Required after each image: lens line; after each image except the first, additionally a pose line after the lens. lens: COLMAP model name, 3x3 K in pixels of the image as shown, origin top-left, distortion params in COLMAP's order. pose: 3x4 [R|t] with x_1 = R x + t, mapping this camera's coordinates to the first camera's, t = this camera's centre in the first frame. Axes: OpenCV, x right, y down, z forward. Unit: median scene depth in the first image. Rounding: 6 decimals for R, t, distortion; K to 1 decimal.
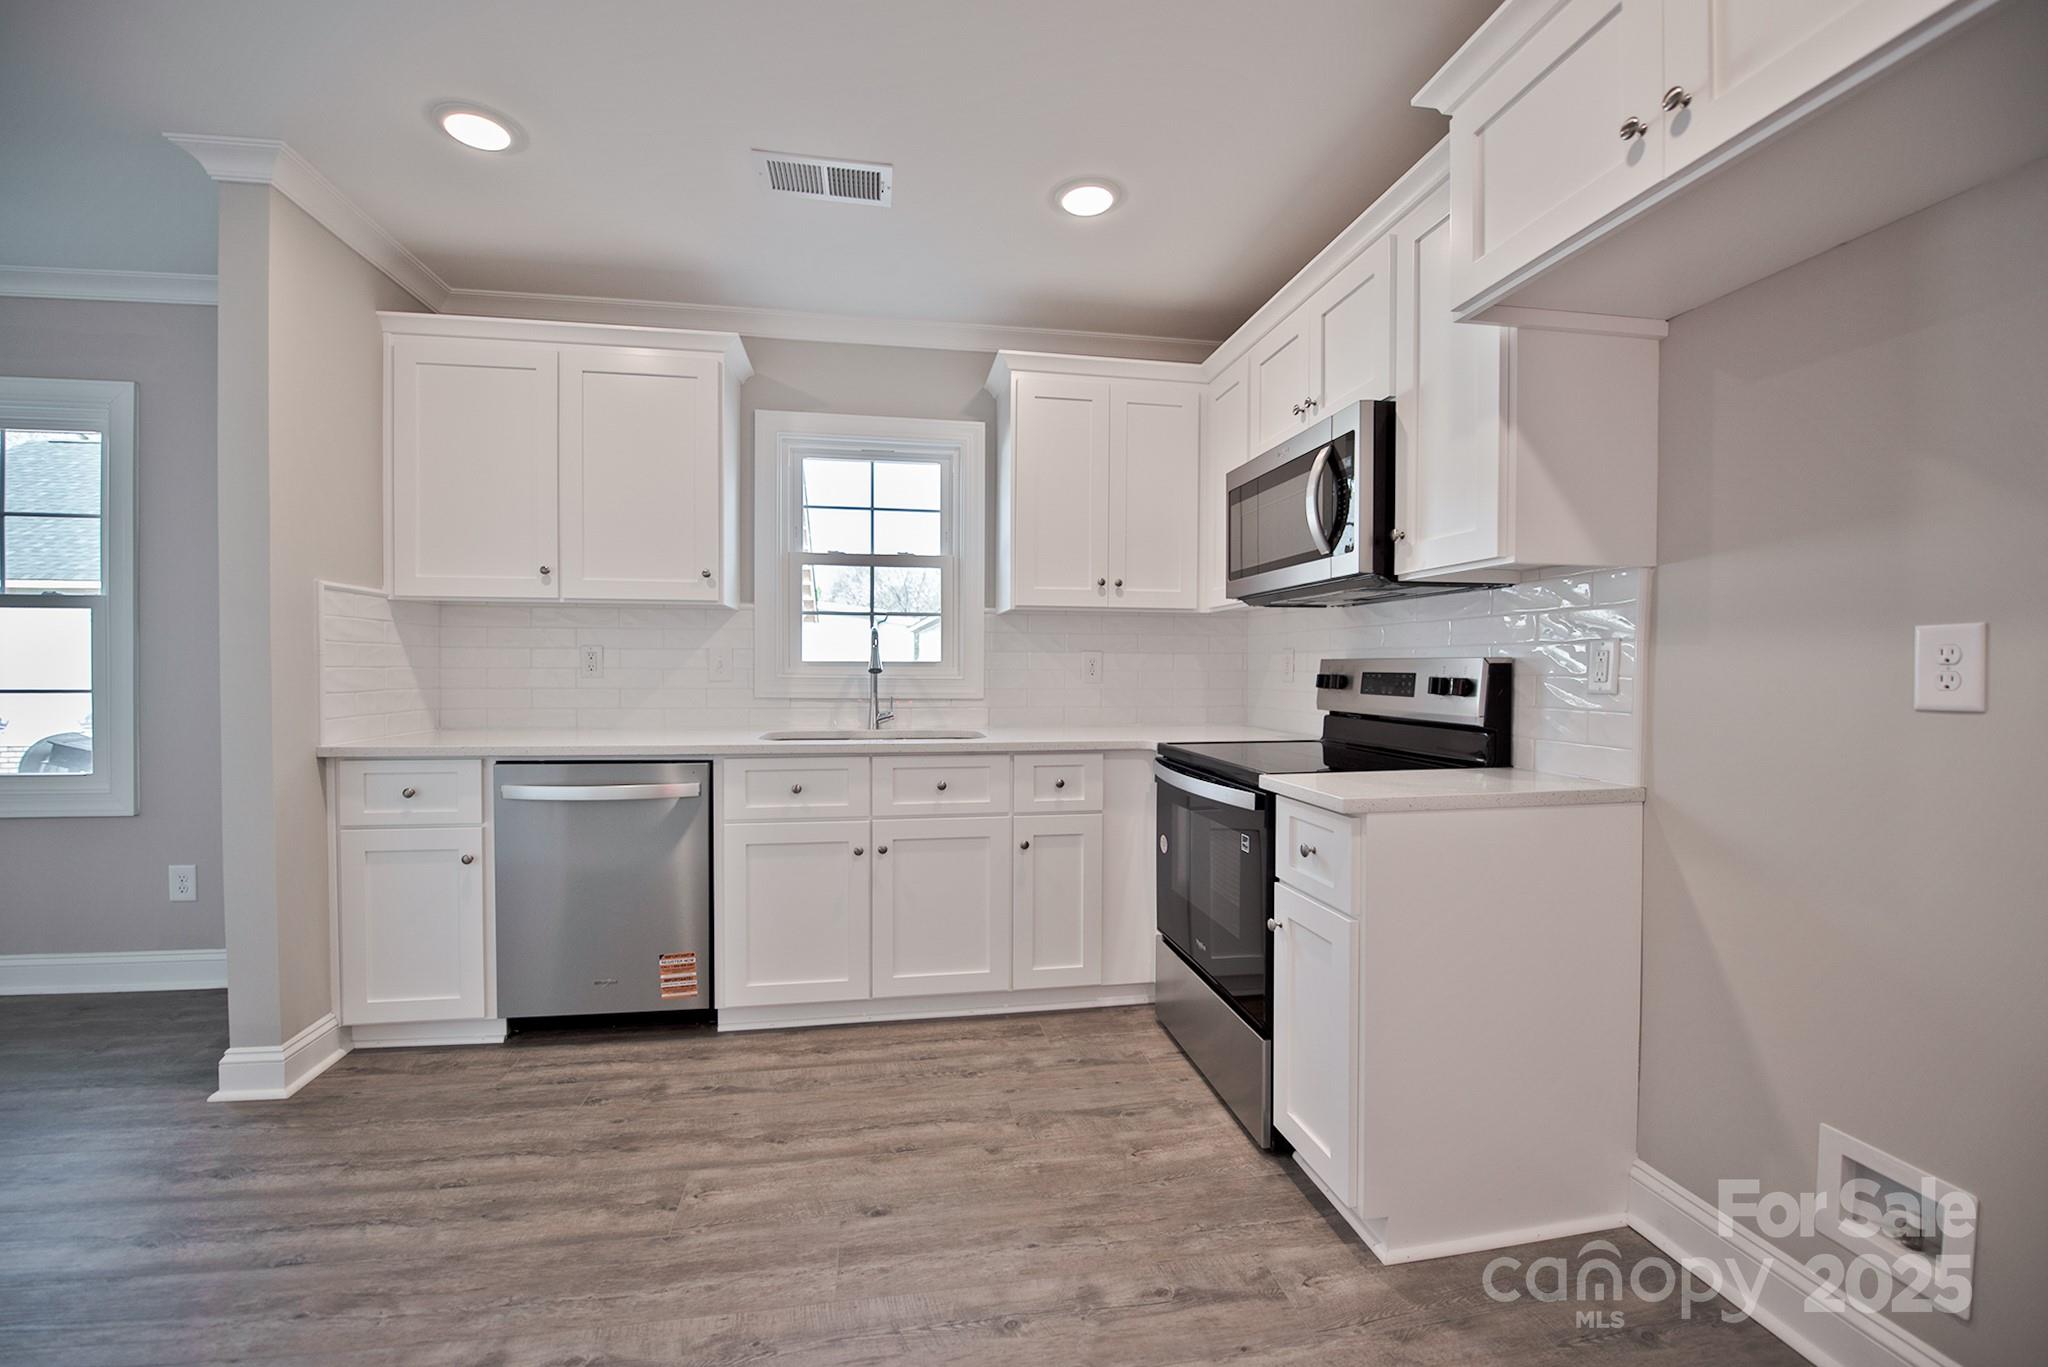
lens RADIAL K [[830.1, 0, 1000.3], [0, 830.1, 687.1], [0, 0, 1]] dist [-0.016766, -0.000712]
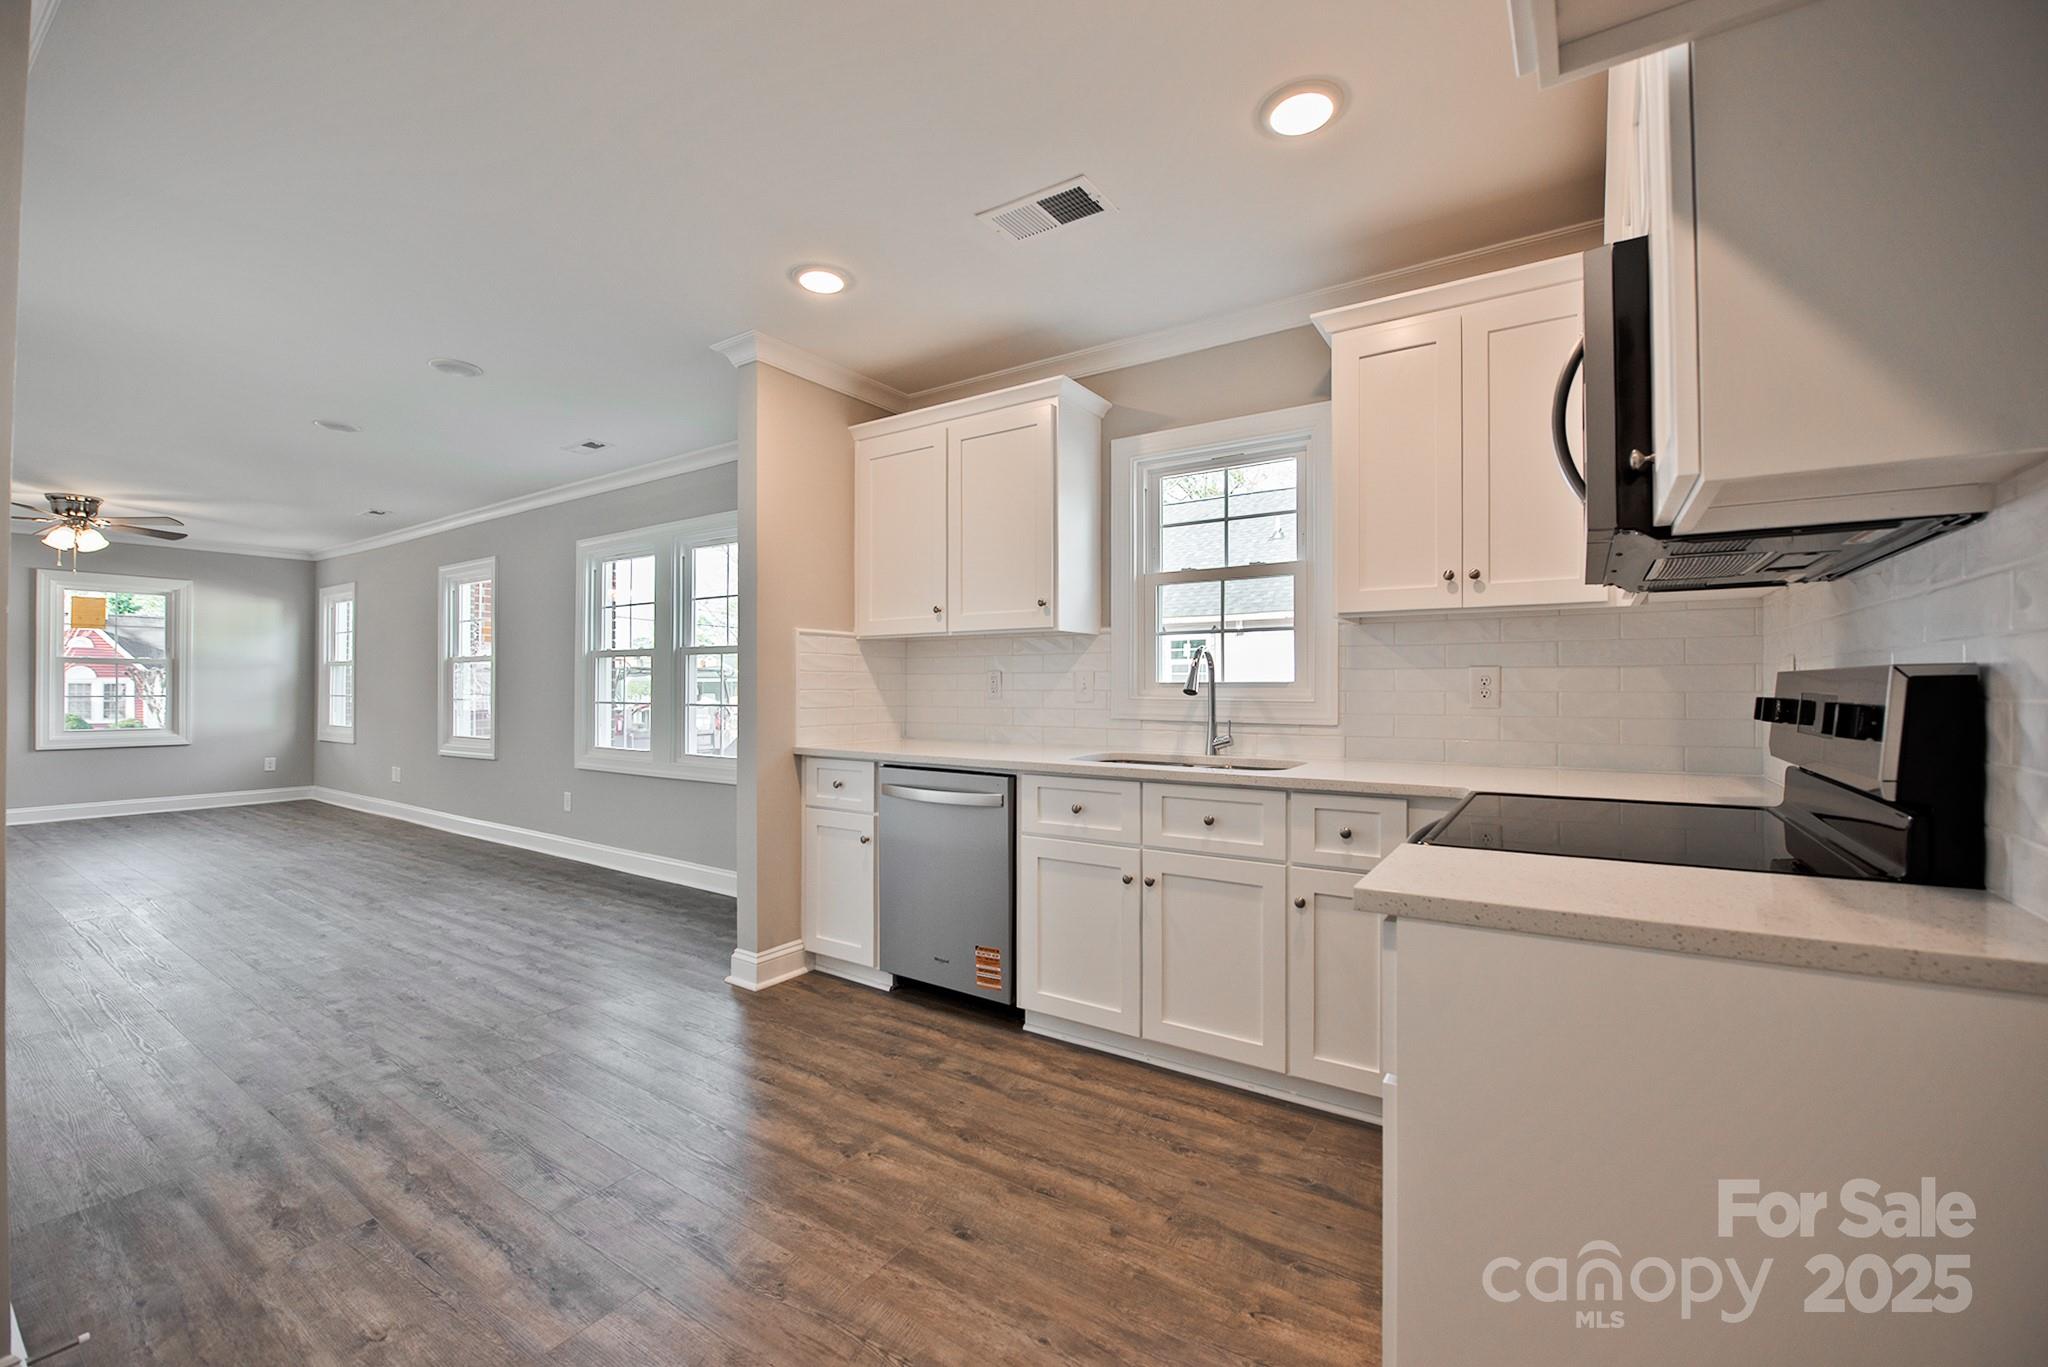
lens RADIAL K [[830.1, 0, 999.1], [0, 830.1, 688.9], [0, 0, 1]] dist [-0.016766, -0.000712]
pose [[0.733763, -0.003367, -0.679398, 0.380095], [-0.013146, 0.999730, -0.019152, -0.003252], [0.679279, 0.022984, 0.733520, 0.190557]]
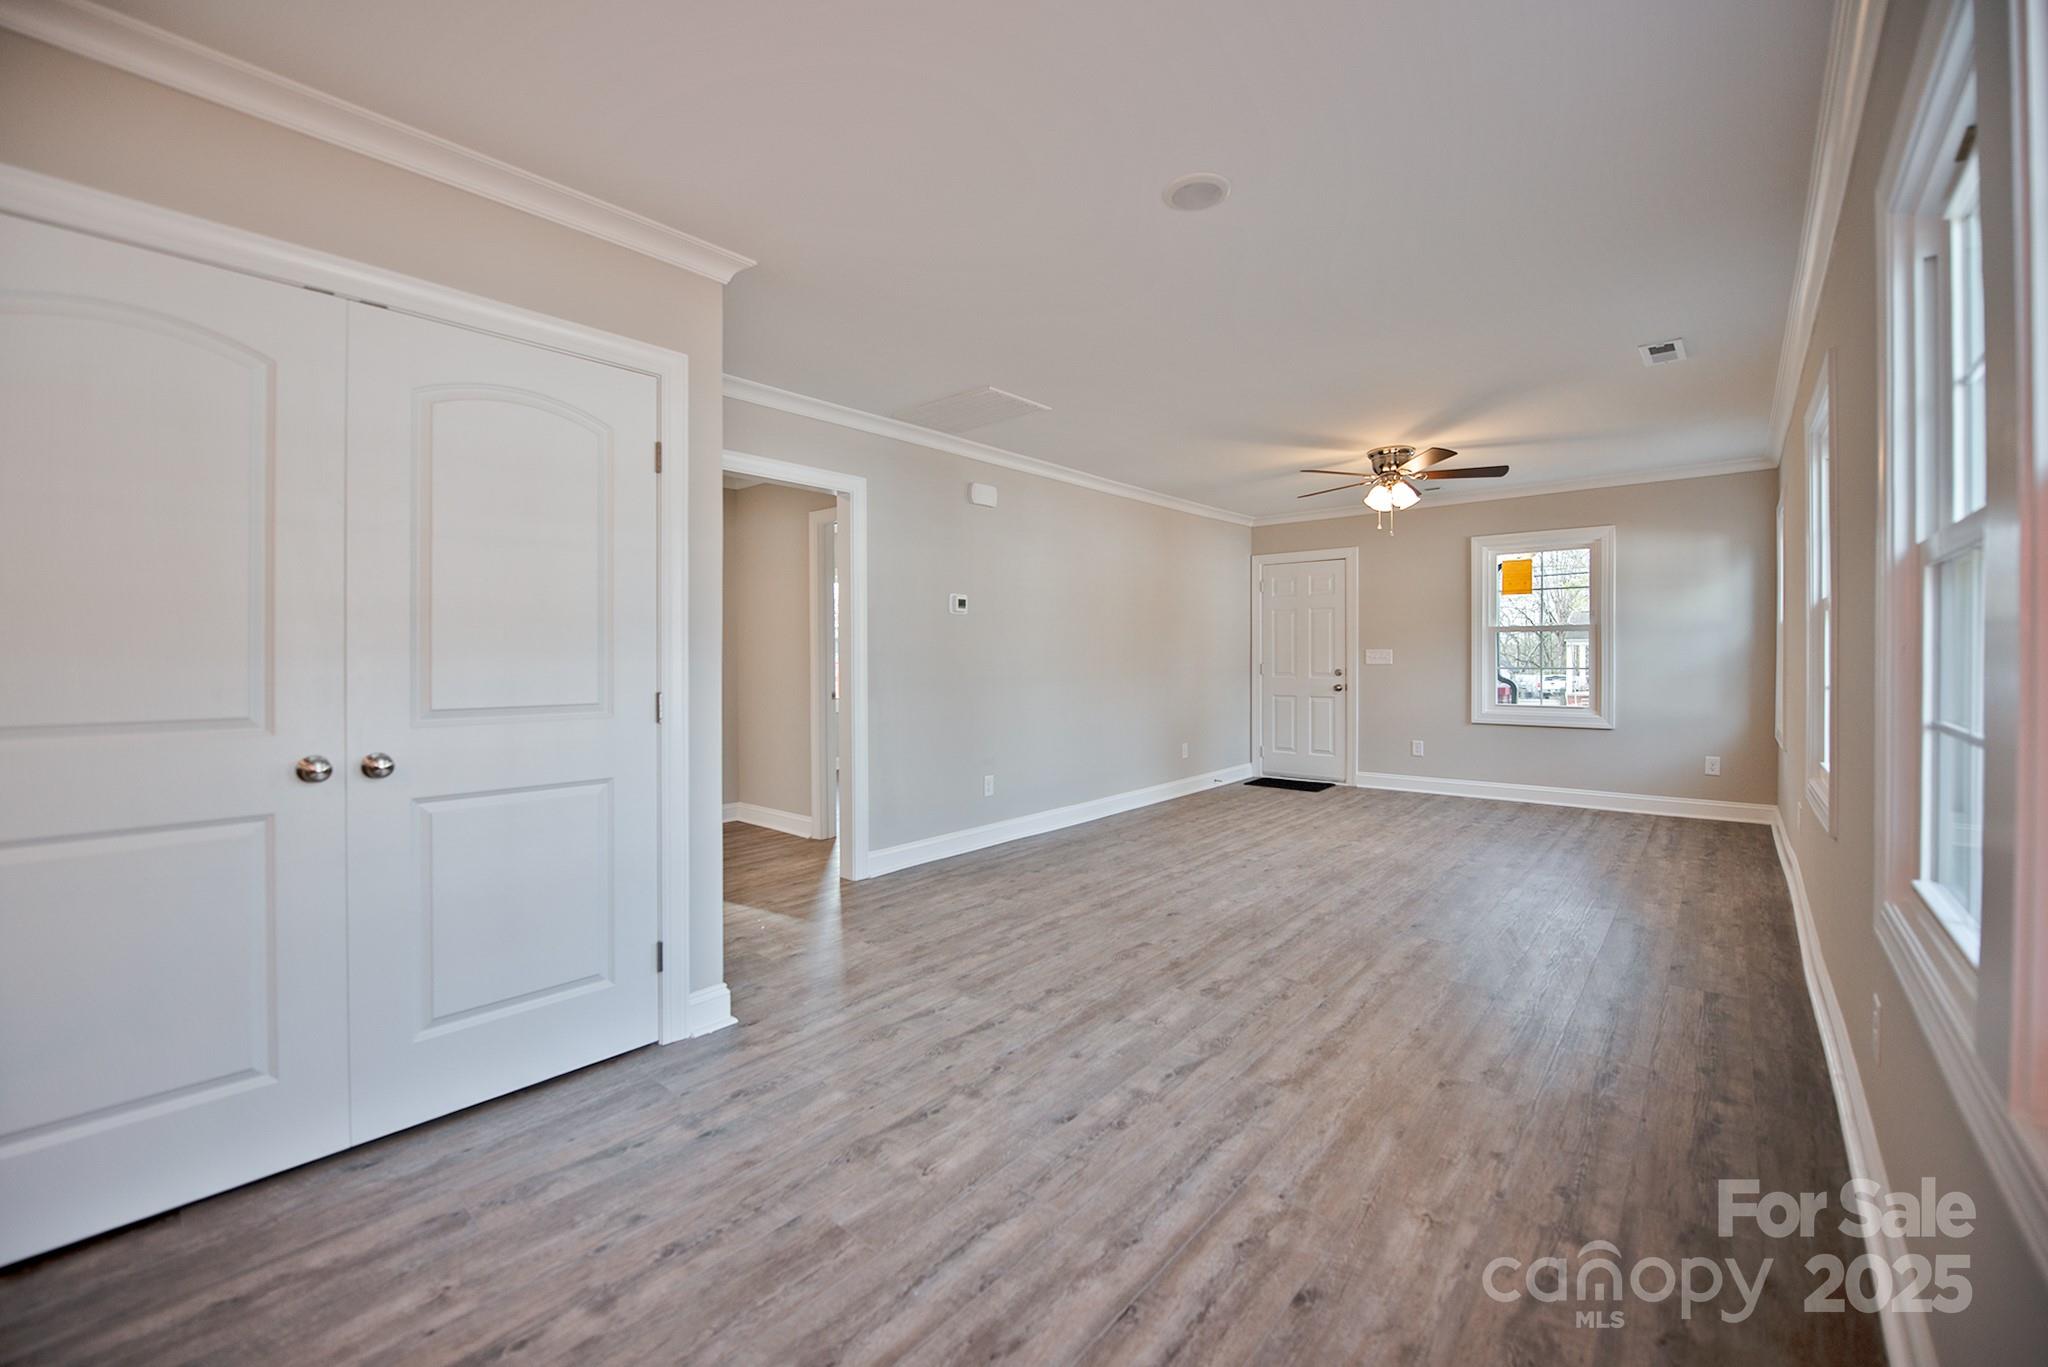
lens RADIAL K [[830.1, 0, 1031.8], [0, 830.1, 682.8], [0, 0, 1]] dist [-0.016766, -0.000712]
pose [[-0.746688, 0.023584, -0.664756, -1.016535], [-0.008047, 0.998978, 0.044479, -0.051318], [0.665125, 0.038561, -0.745735, 1.082035]]
